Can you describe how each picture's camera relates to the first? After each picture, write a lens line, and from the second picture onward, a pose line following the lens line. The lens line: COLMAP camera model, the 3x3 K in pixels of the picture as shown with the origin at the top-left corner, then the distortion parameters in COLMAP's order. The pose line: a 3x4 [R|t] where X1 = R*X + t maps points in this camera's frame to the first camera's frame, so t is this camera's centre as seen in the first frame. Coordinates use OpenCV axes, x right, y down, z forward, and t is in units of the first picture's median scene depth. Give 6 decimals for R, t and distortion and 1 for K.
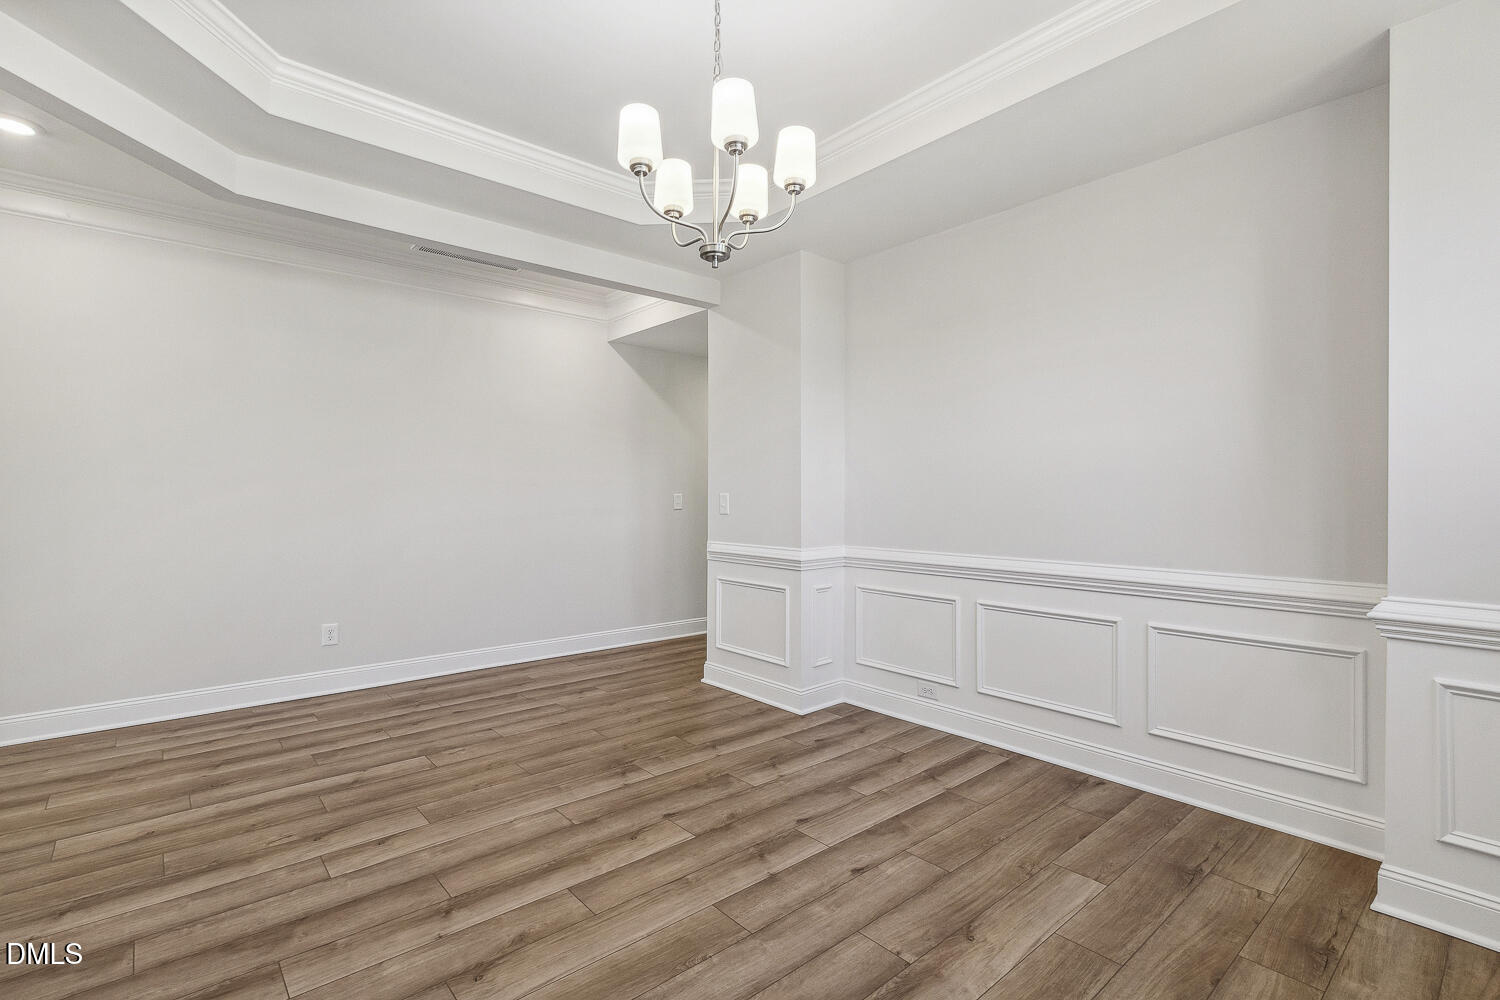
lens RADIAL K [[689.0, 0, 755.5], [0, 689.0, 501.4], [0, 0, 1]] dist [0.008726, -0.002782]
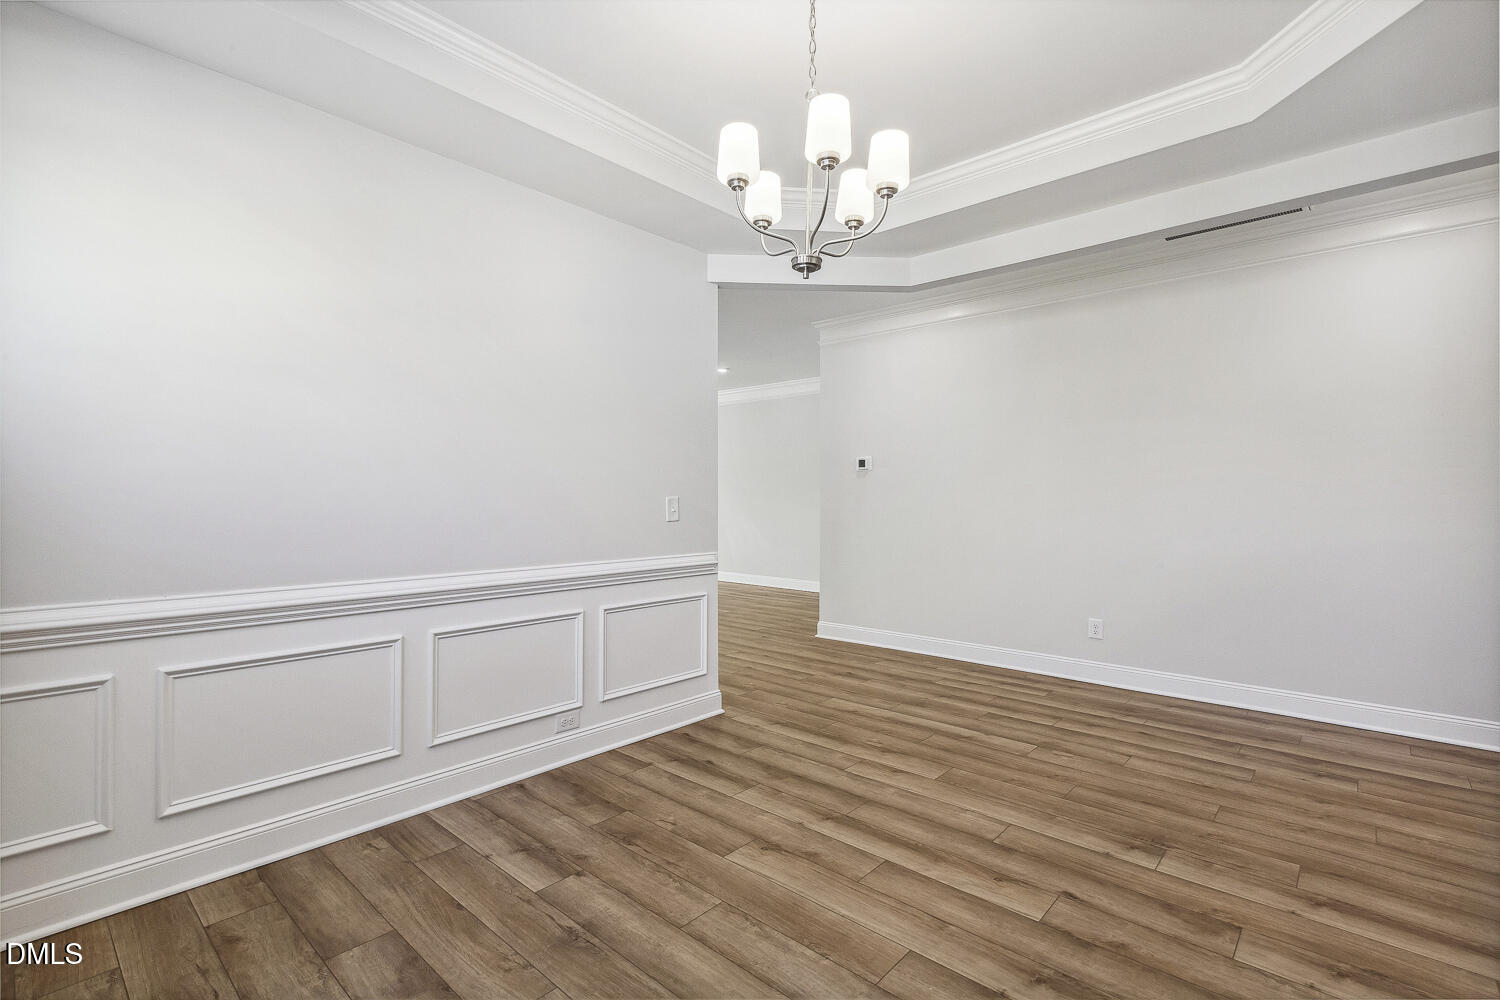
lens RADIAL K [[689.0, 0, 746.2], [0, 689.0, 497.4], [0, 0, 1]] dist [0.008726, -0.002782]
pose [[0.118121, -0.004742, -0.992988, 0.572119], [-0.010169, 0.999930, -0.005985, -0.002048], [0.992947, 0.010805, 0.118065, 0.470363]]
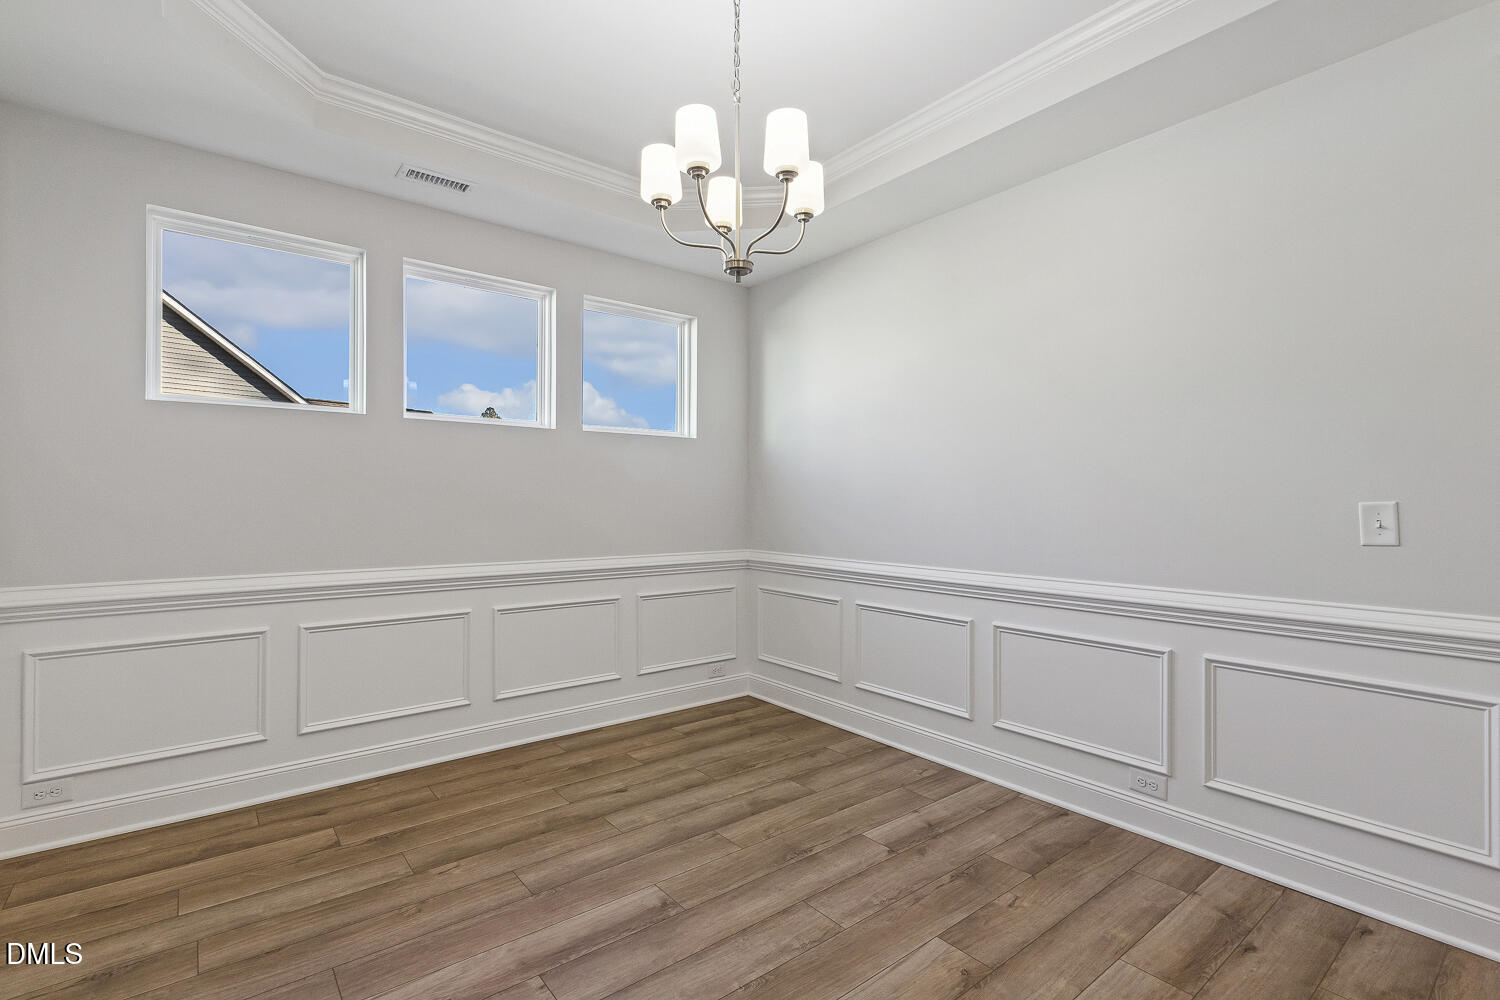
lens RADIAL K [[689.0, 0, 740.4], [0, 689.0, 497.4], [0, 0, 1]] dist [0.008726, -0.002782]
pose [[-0.998719, -0.004568, 0.050392, -0.067829], [-0.004463, 0.999988, 0.002193, -0.012333], [-0.050402, 0.001965, -0.998727, 1.212336]]
